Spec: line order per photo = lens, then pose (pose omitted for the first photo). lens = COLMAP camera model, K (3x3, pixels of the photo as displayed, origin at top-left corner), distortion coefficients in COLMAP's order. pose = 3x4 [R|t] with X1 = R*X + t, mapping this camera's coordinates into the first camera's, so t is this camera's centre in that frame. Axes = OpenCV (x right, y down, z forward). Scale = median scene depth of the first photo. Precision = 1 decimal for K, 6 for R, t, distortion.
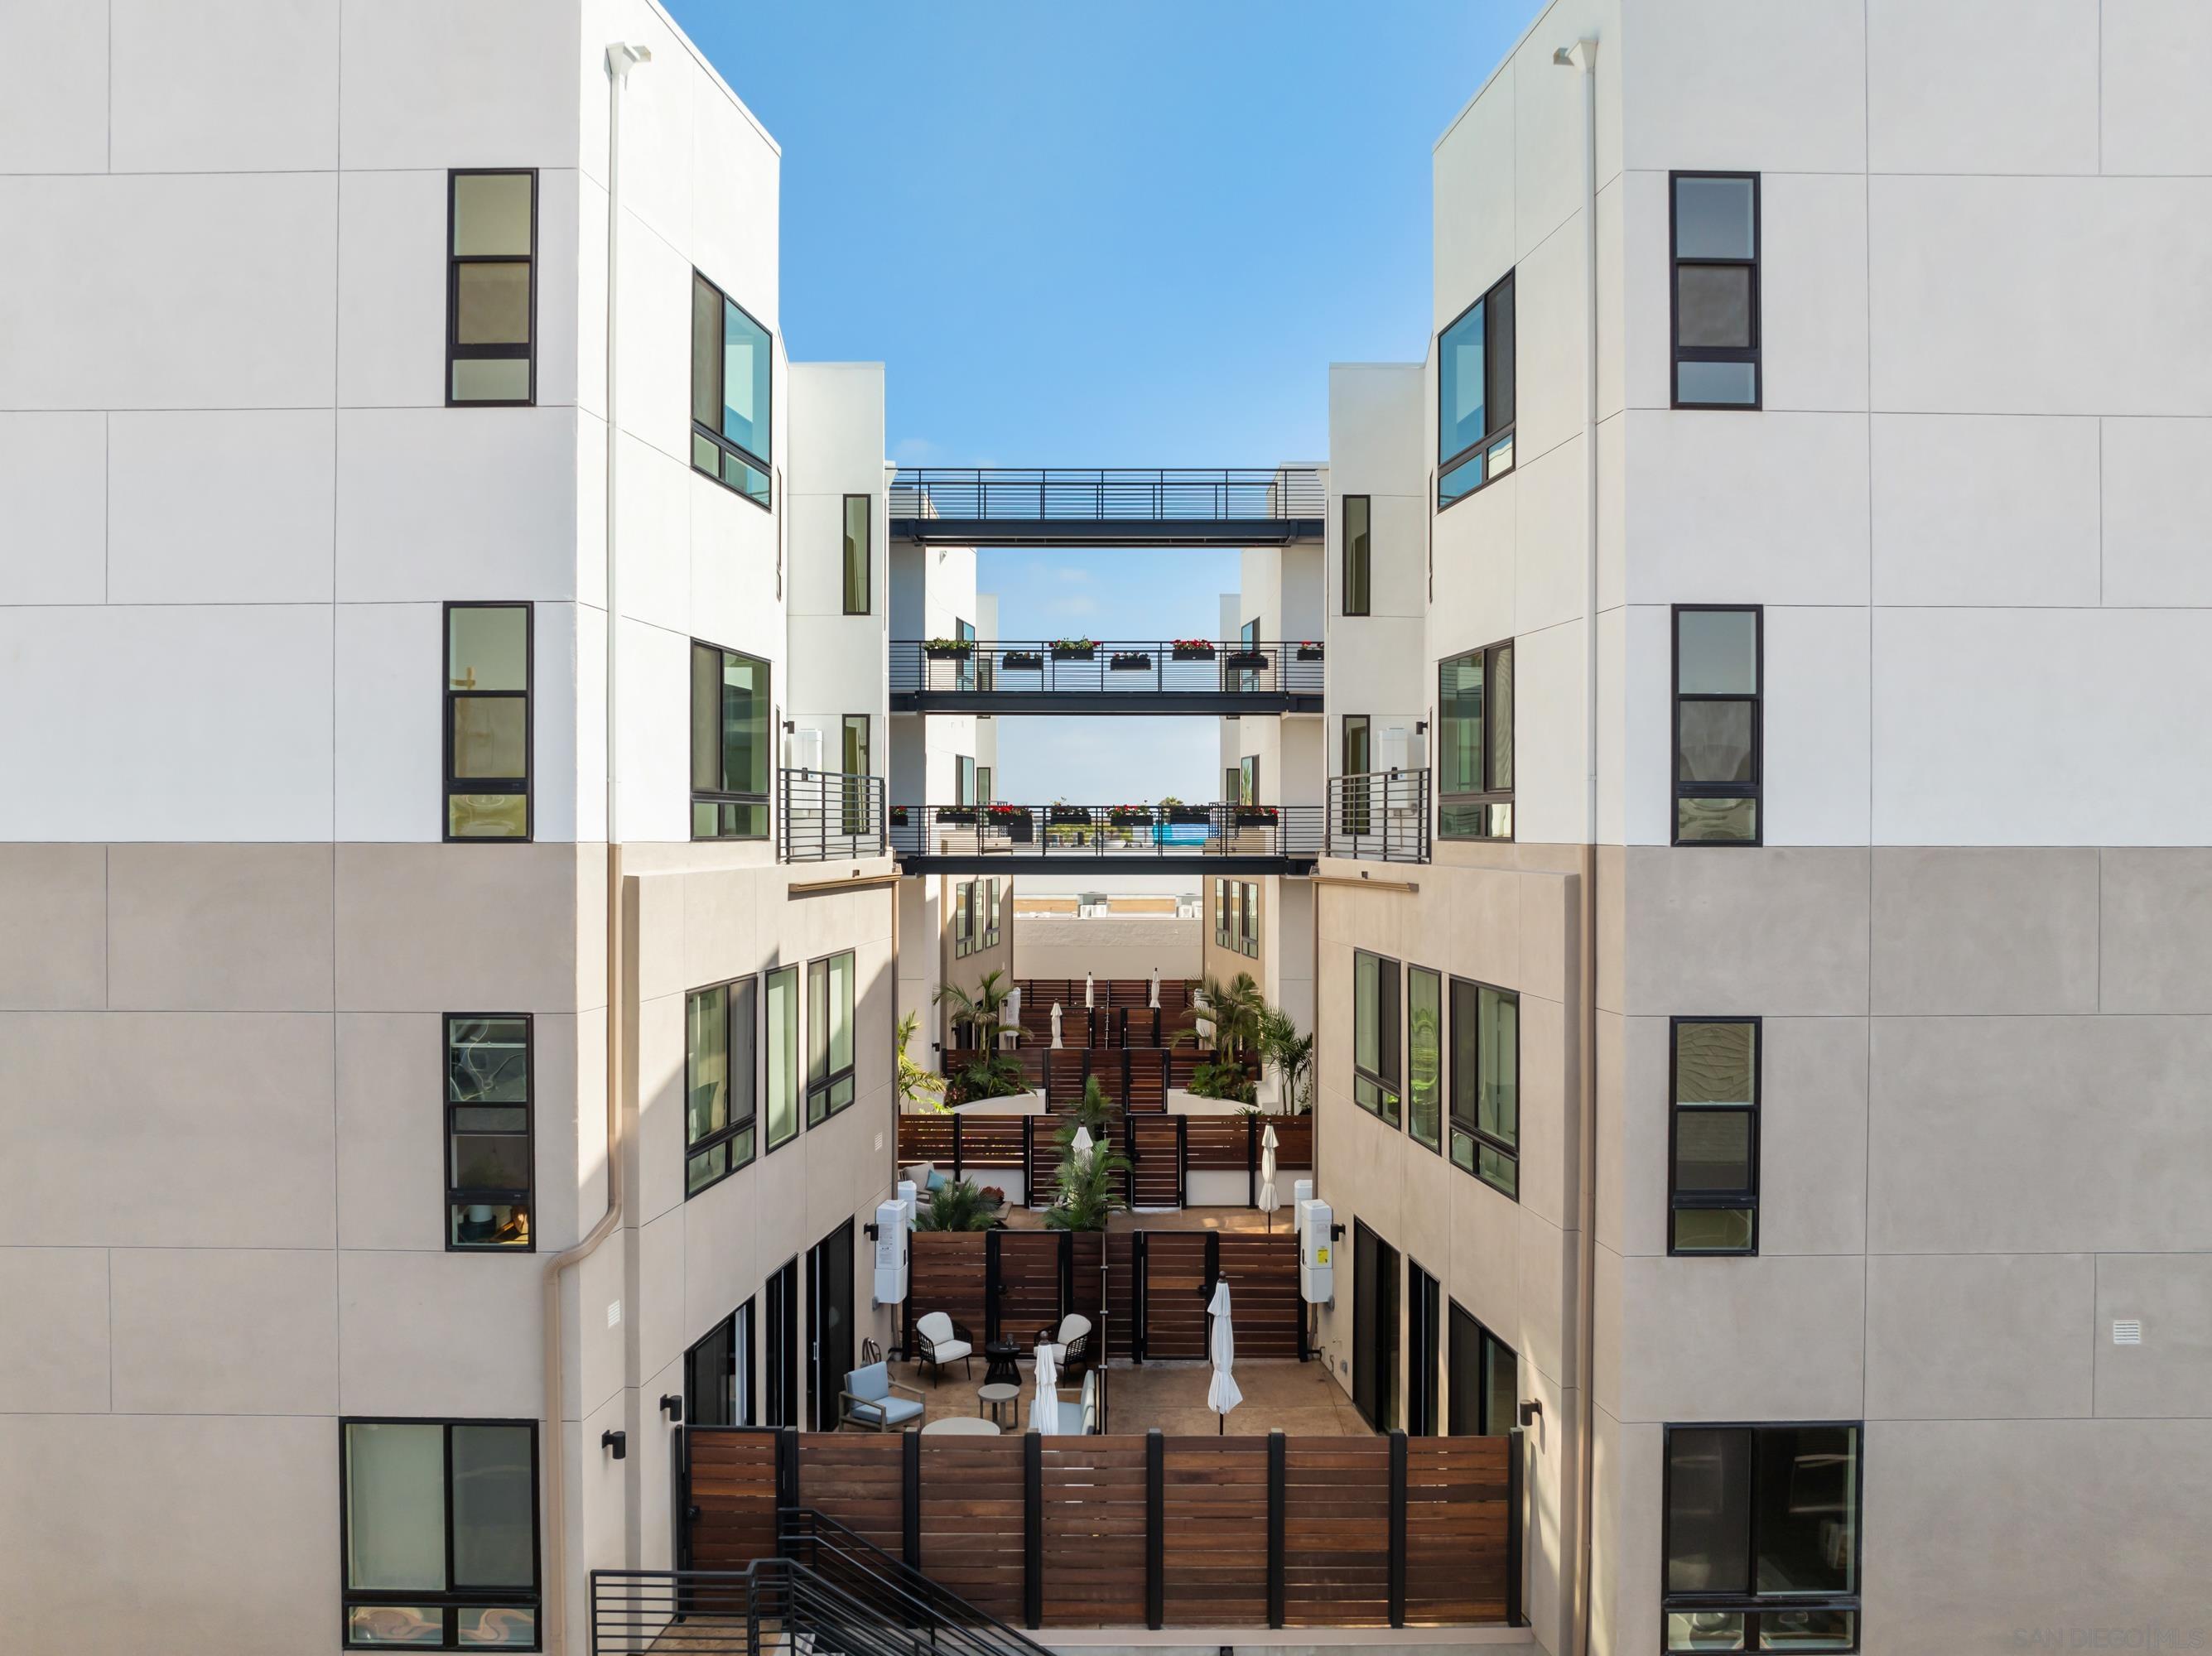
lens RADIAL K [[2219.0, 0, 1106.0], [0, 2219.0, 828.0], [0, 0, 1]] dist [-0.085391, 0.004408]
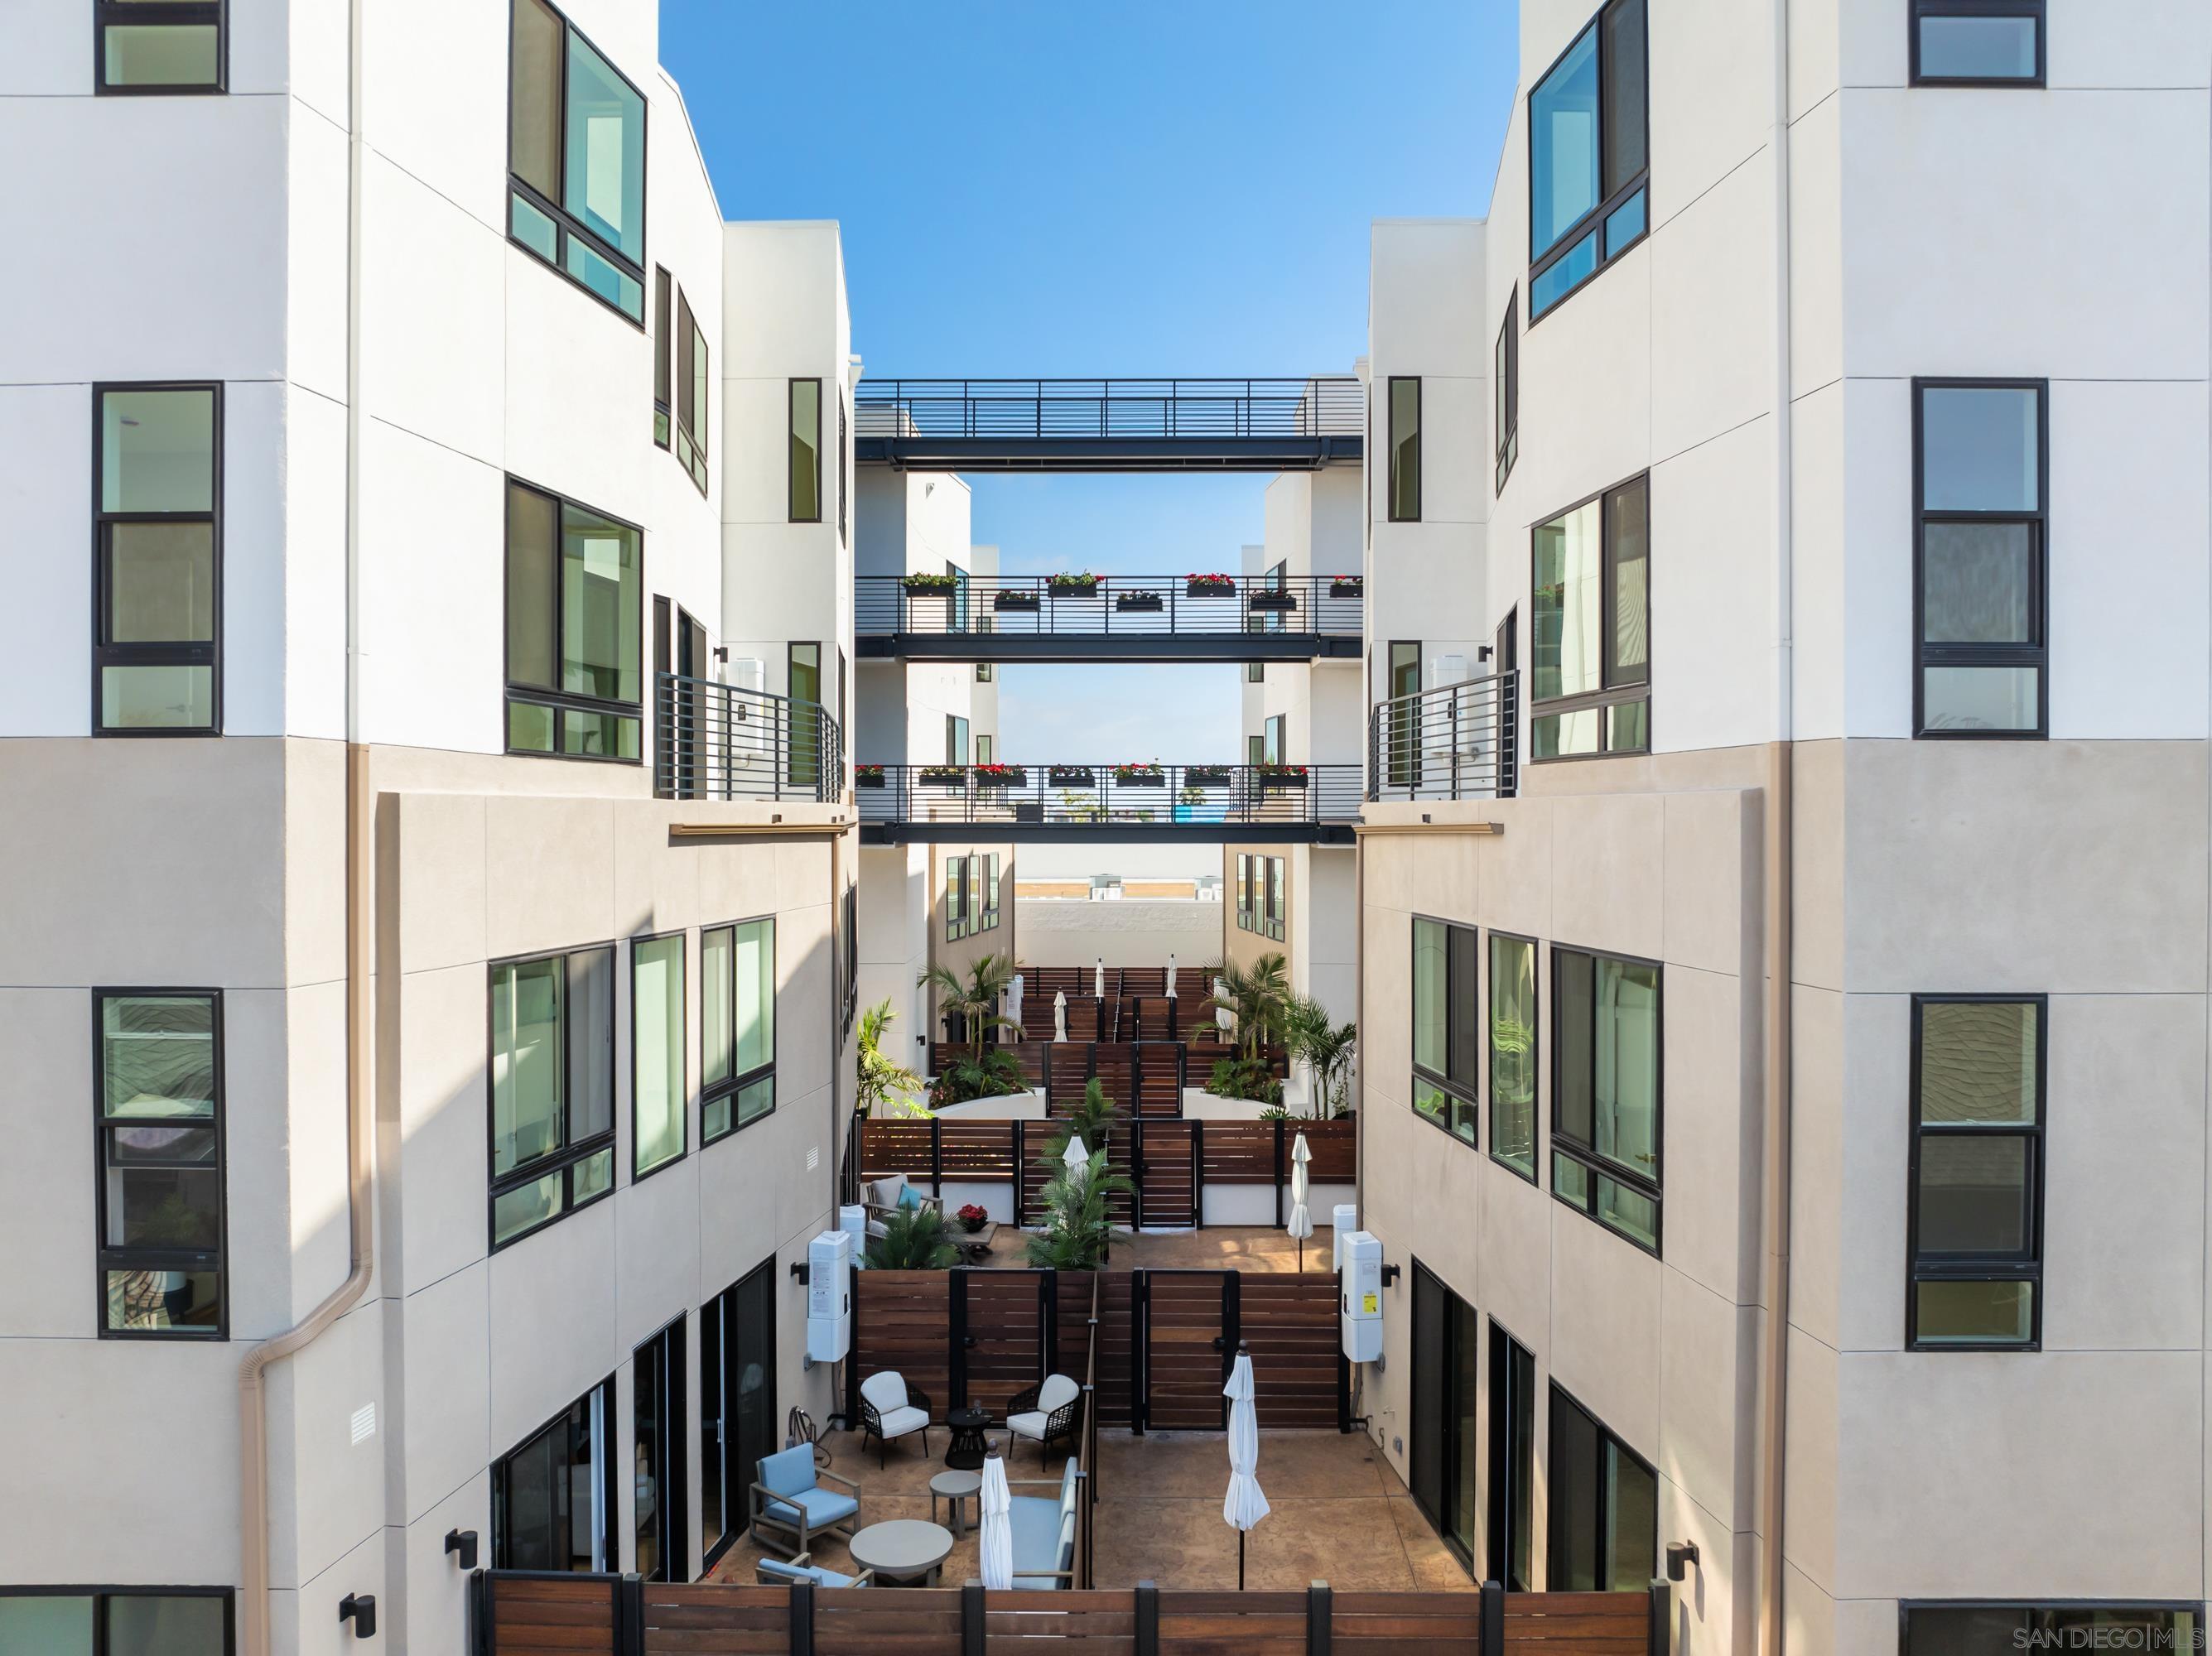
lens RADIAL K [[2219.0, 0, 1106.0], [0, 2219.0, 828.0], [0, 0, 1]] dist [-0.085391, 0.004408]
pose [[0.999945, -0.000831, -0.010414, 0.012377], [0.000860, 0.999996, 0.002794, 0.022009], [0.010412, -0.002803, 0.999942, 0.220971]]
